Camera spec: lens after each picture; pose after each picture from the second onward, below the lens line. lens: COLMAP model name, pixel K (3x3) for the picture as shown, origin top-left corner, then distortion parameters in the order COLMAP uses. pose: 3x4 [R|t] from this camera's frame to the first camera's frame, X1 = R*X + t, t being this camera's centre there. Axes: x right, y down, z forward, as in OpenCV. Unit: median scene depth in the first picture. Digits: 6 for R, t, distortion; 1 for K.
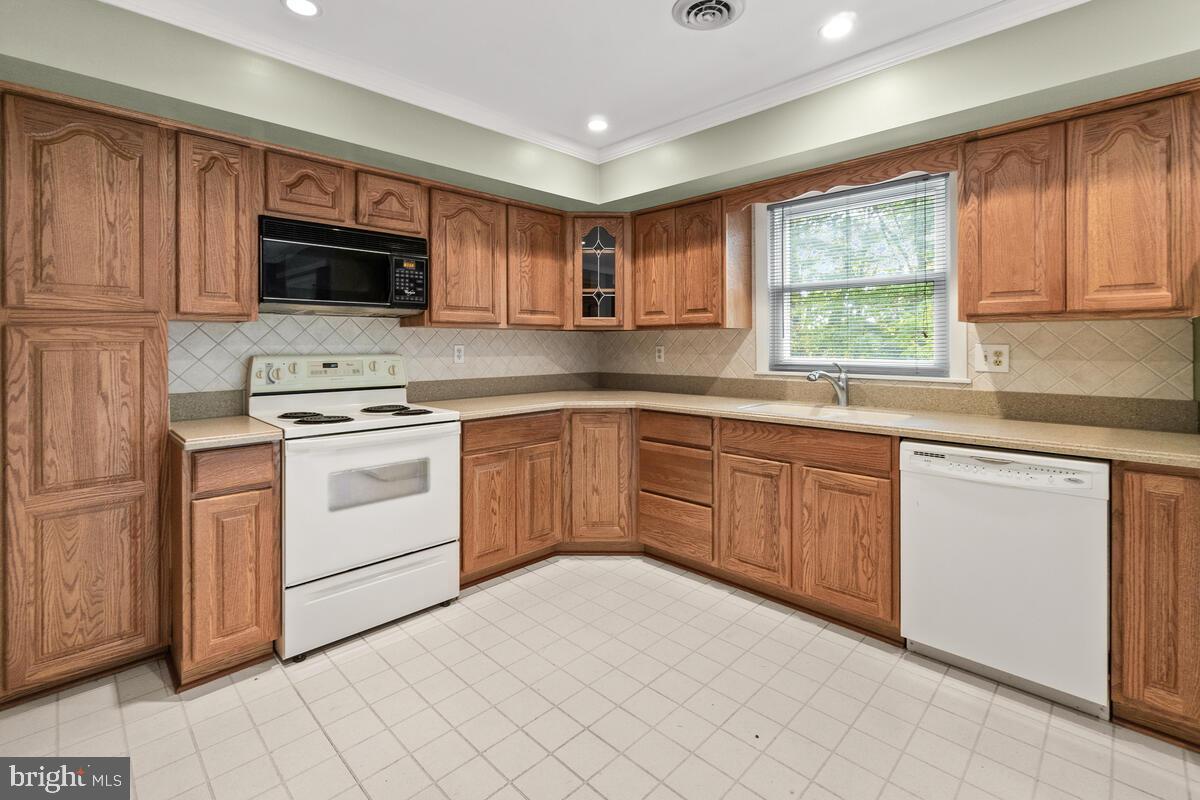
lens RADIAL K [[535.9, 0, 597.0], [0, 535.9, 342.9], [0, 0, 1]] dist [-0.002088, -0.000145]
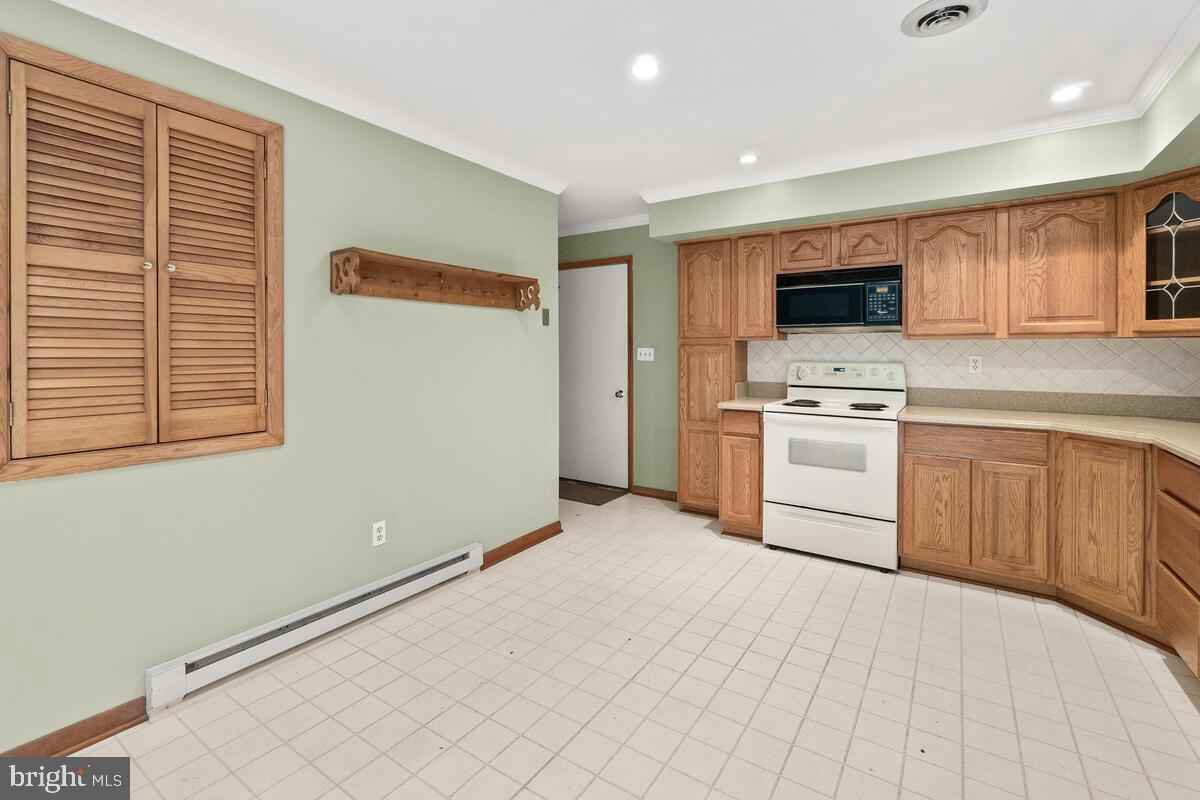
lens RADIAL K [[535.9, 0, 597.0], [0, 535.9, 342.9], [0, 0, 1]] dist [-0.002088, -0.000145]
pose [[0.187034, -0.013602, -0.982259, 0.732384], [0.001363, 0.999907, -0.013587, -0.008496], [0.982353, 0.001203, 0.187035, 0.133366]]
